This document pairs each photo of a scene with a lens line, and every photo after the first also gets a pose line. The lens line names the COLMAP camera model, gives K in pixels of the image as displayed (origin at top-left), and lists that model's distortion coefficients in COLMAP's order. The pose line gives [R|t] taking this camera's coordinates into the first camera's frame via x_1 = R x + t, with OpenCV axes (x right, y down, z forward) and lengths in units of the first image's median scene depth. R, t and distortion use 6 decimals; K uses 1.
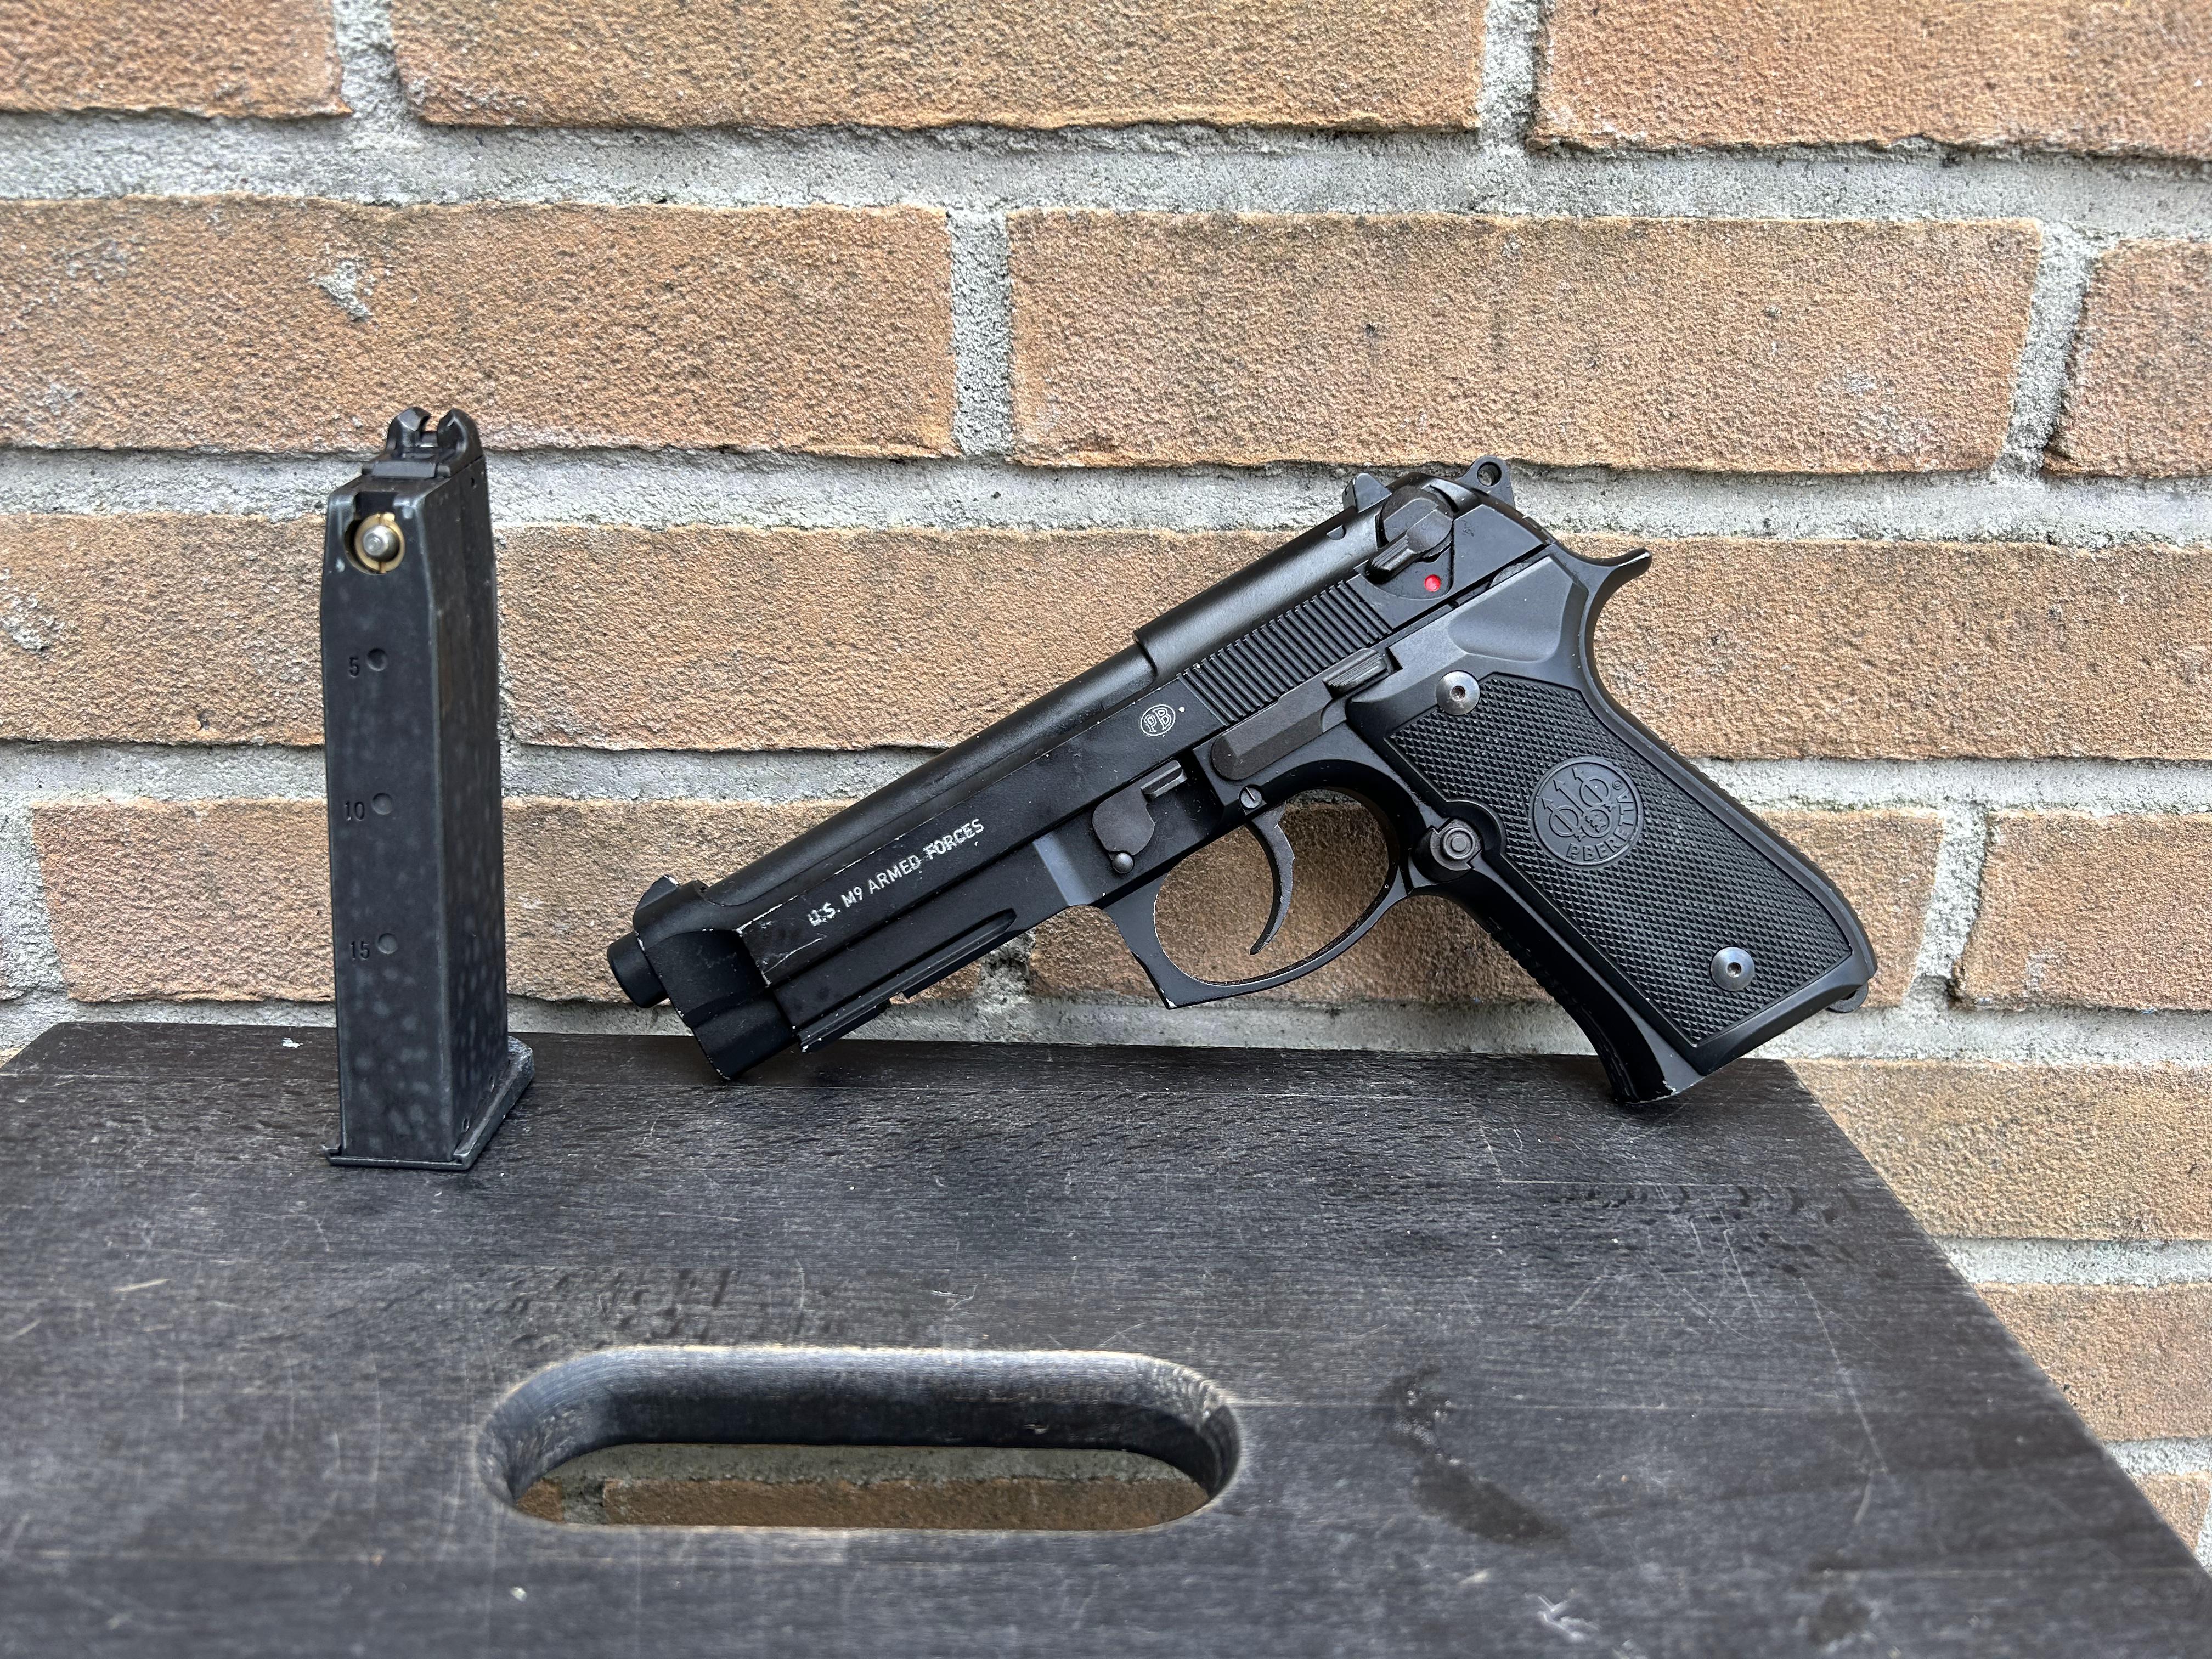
lens RADIAL K [[1688.7, 0, 1100.8], [0, 1688.7, 828.7], [0, 0, 1]] dist [0.004221, -0.008809]
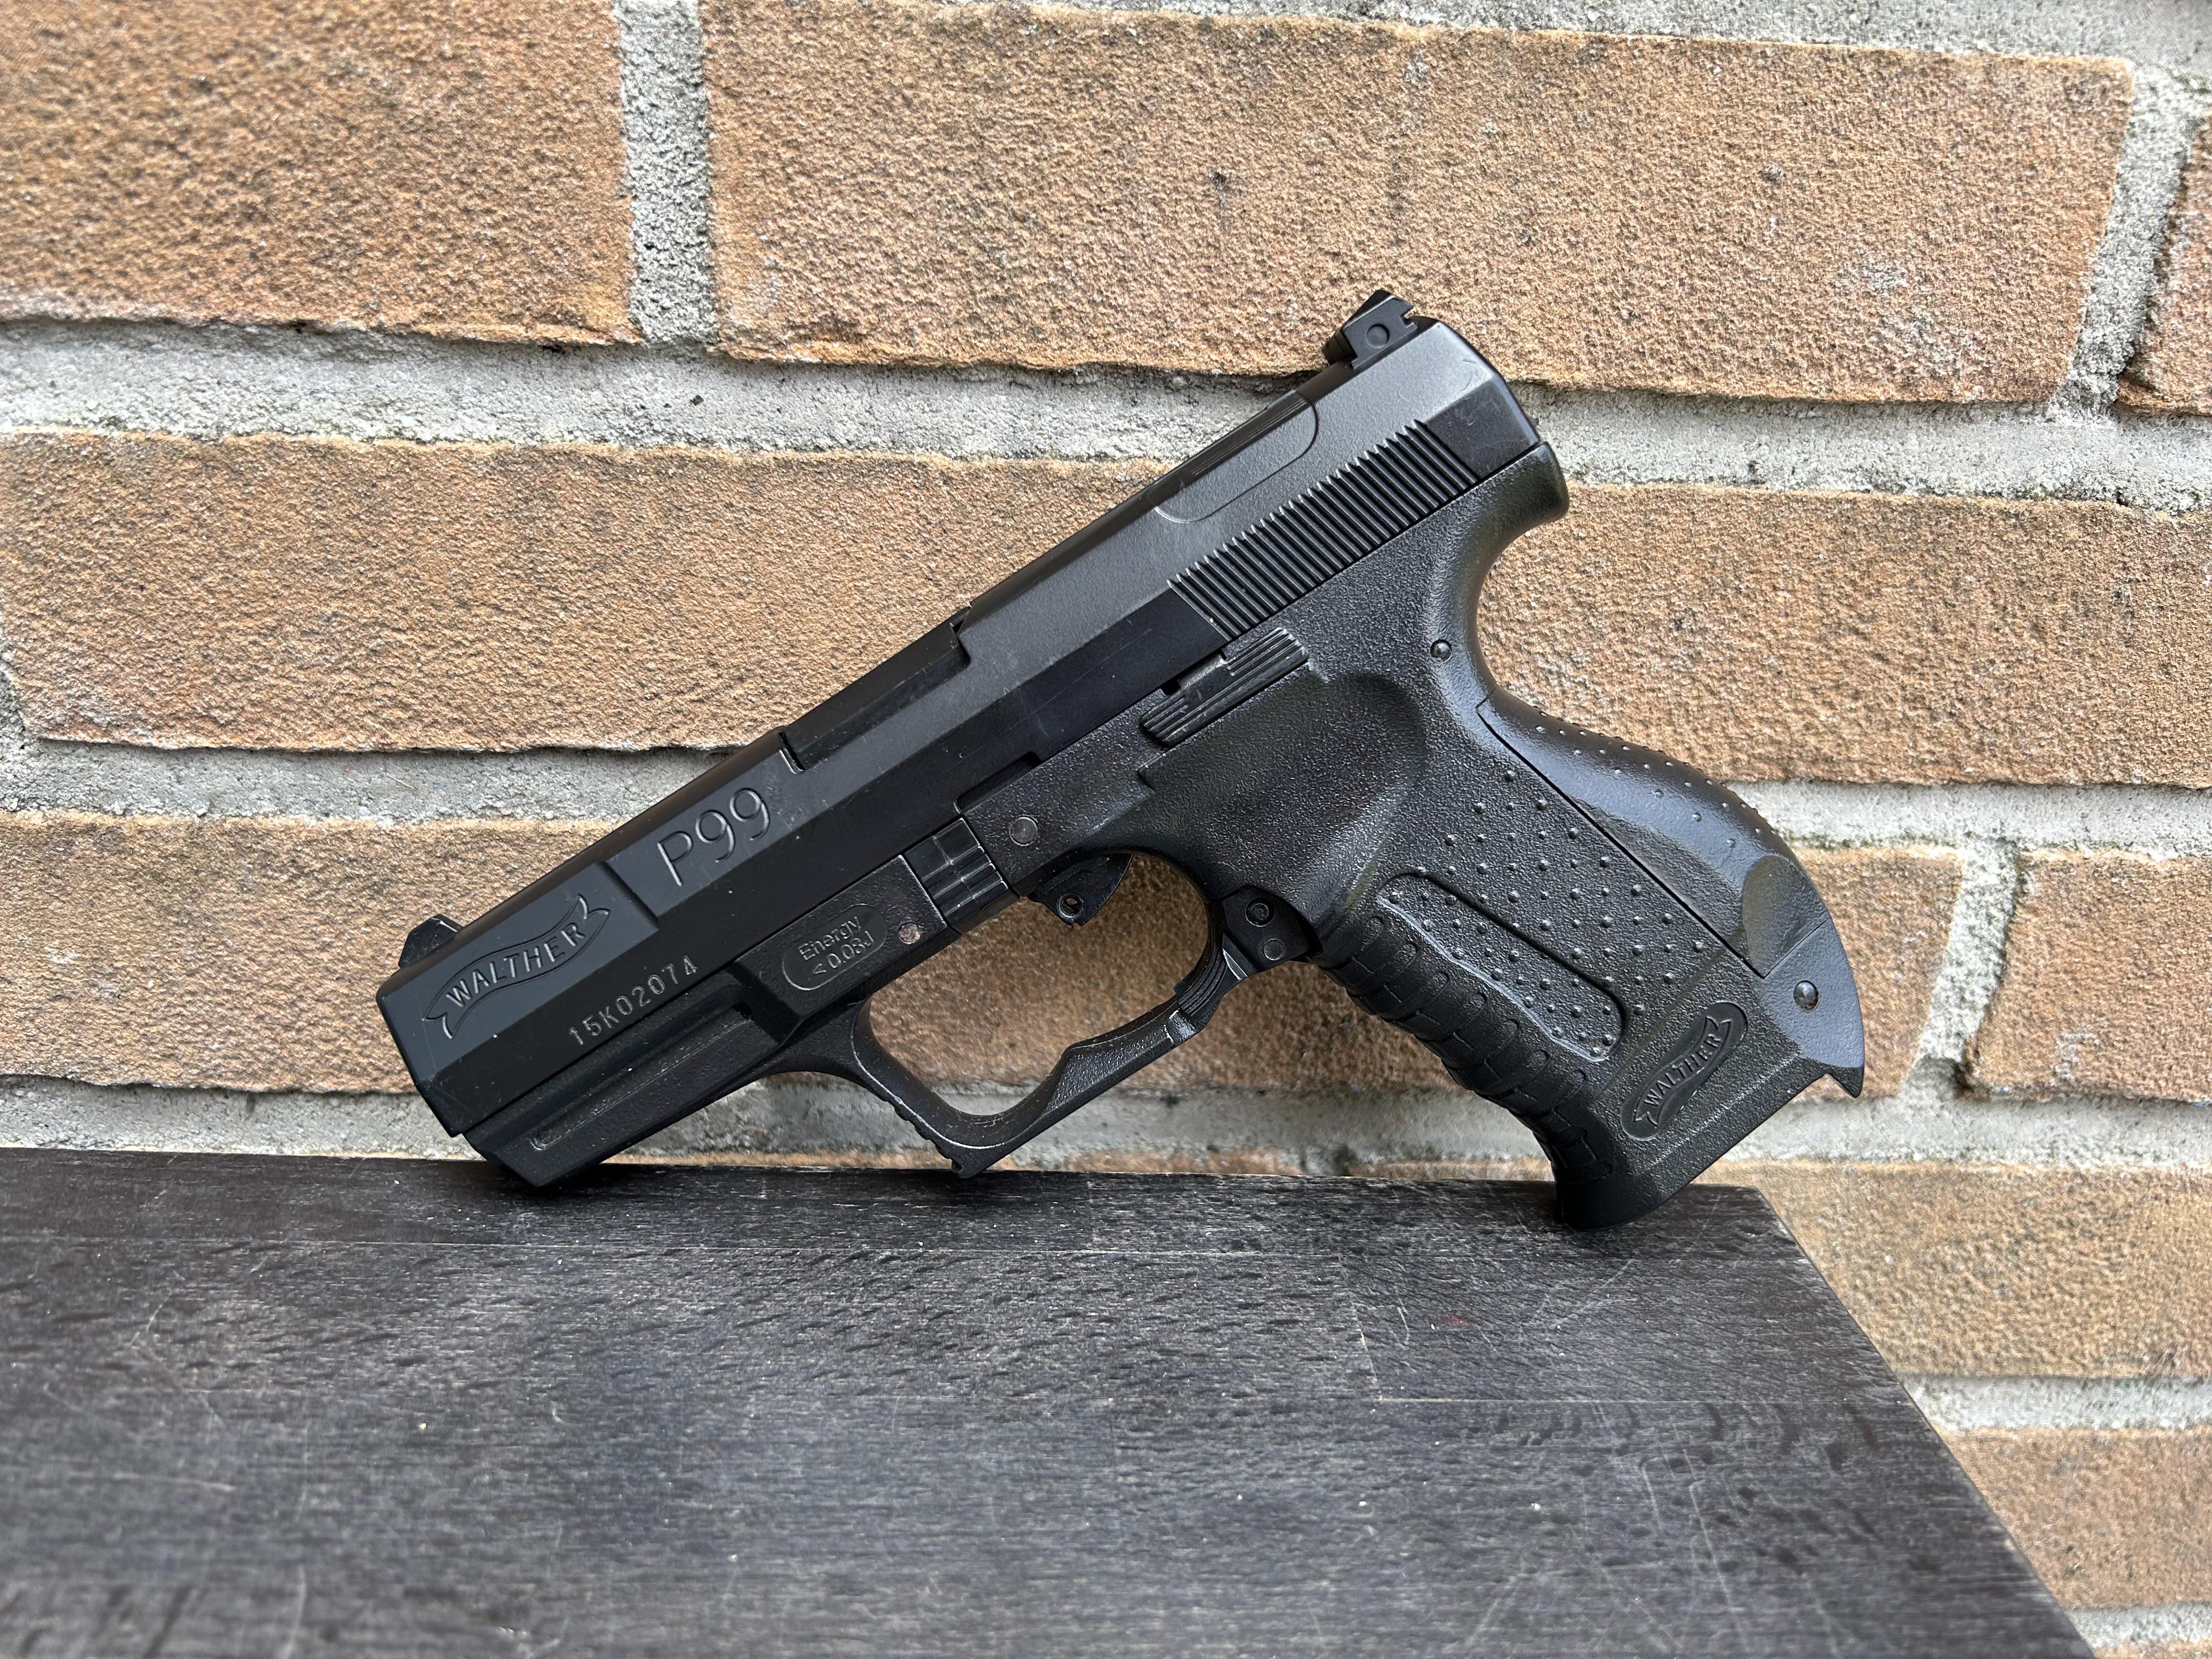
lens RADIAL K [[1685.6, 0, 1087.3], [0, 1685.6, 801.6], [0, 0, 1]] dist [0.007527, -0.026870]
pose [[0.998809, 0.013621, 0.046862, 0.074012], [-0.014666, 0.999649, 0.022047, -0.048752], [-0.046545, -0.022708, 0.998658, 0.286445]]
